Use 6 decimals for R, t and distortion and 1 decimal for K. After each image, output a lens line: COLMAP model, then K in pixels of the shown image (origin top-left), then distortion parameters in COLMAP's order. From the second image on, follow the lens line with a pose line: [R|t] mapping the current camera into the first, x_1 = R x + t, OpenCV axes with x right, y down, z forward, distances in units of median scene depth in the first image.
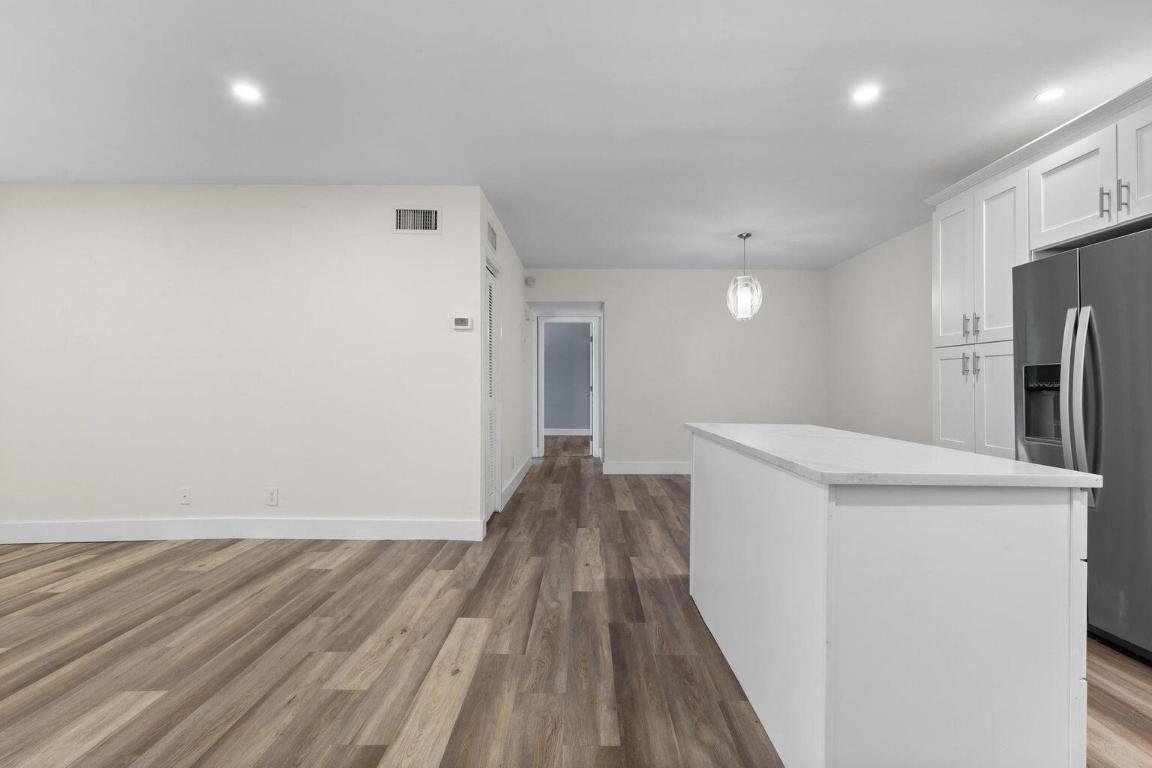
lens RADIAL K [[521.7, 0, 584.3], [0, 521.7, 382.1], [0, 0, 1]] dist [0.005349, -0.000956]
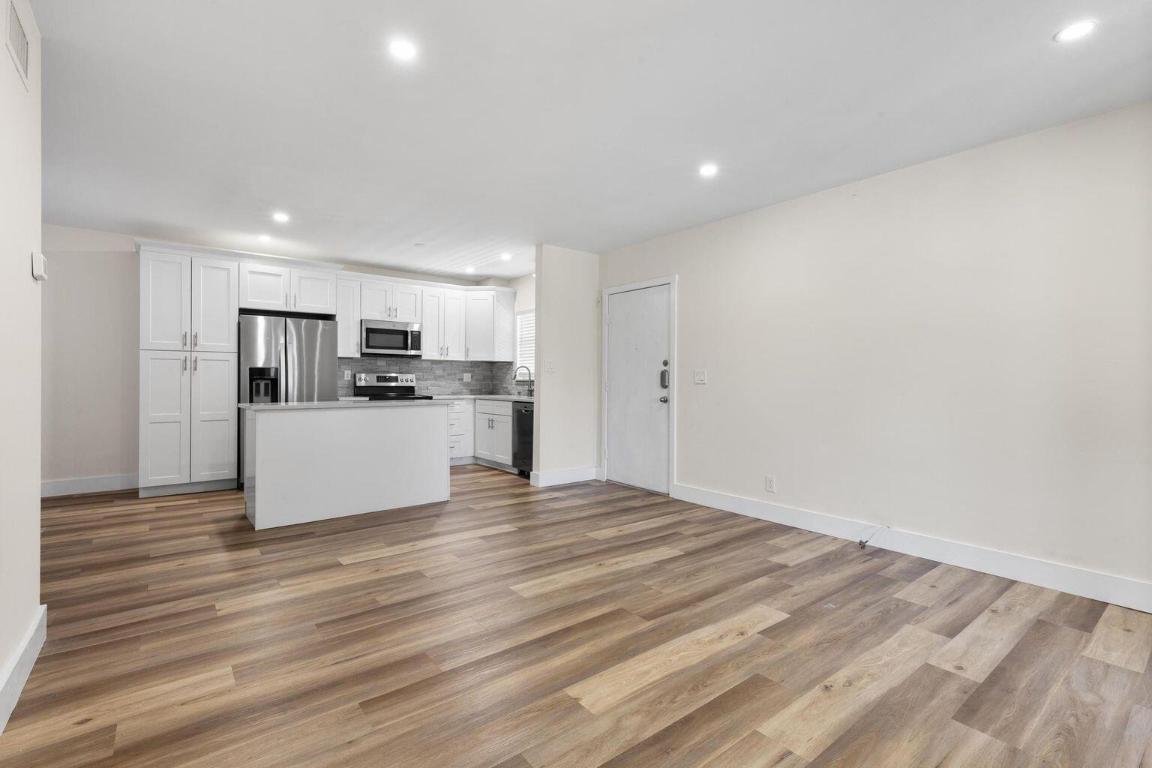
lens RADIAL K [[521.7, 0, 574.5], [0, 521.7, 387.3], [0, 0, 1]] dist [0.005349, -0.000956]
pose [[-0.616355, -0.017154, 0.787281, -1.389017], [-0.012444, 0.999850, 0.012044, 0.003617], [-0.787370, -0.002374, -0.616476, 1.190834]]
